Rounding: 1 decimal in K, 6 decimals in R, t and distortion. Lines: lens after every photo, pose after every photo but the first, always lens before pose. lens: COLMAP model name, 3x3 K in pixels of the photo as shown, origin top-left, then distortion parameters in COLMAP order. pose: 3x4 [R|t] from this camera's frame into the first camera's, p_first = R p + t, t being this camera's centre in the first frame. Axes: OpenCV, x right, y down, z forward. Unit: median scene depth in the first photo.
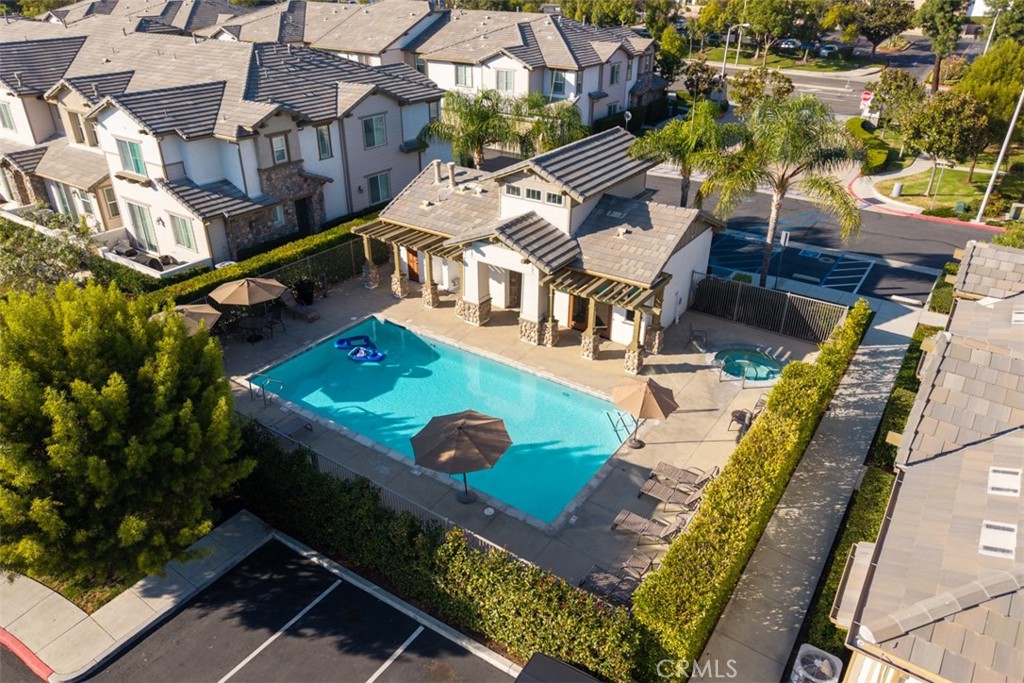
lens RADIAL K [[702.8, 0, 517.1], [0, 702.8, 341.4], [0, 0, 1]] dist [0.035584, -0.042775]
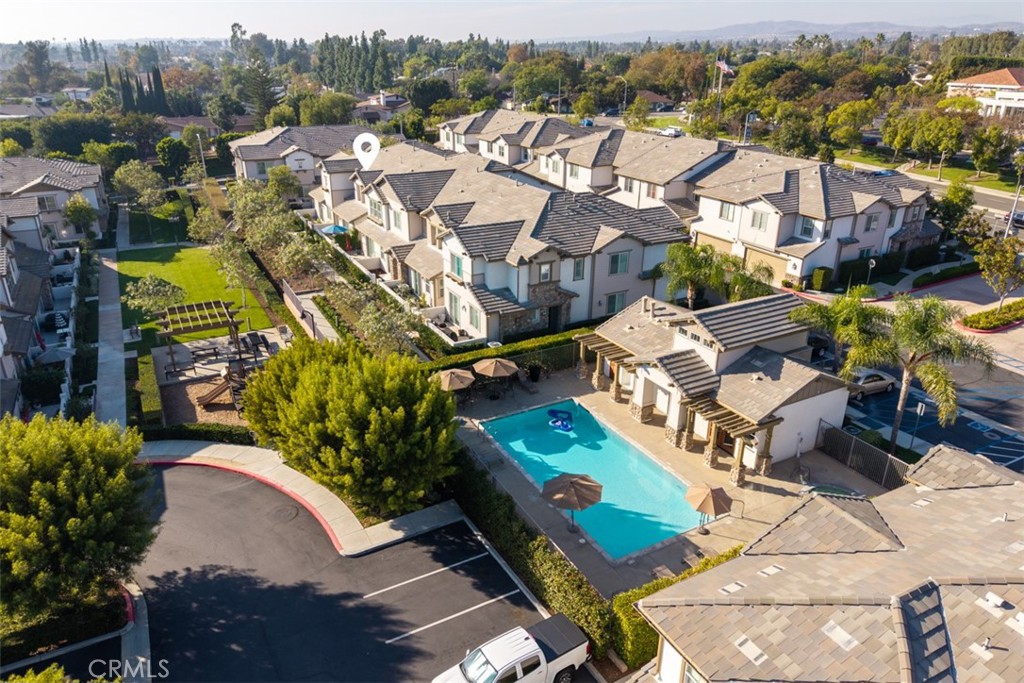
lens RADIAL K [[702.8, 0, 507.6], [0, 702.8, 333.4], [0, 0, 1]] dist [0.035584, -0.042775]
pose [[0.890069, 0.172439, -0.421949, 0.253275], [-0.217261, 0.974259, -0.060143, -0.050668], [0.400717, 0.145205, 0.904622, -0.358894]]
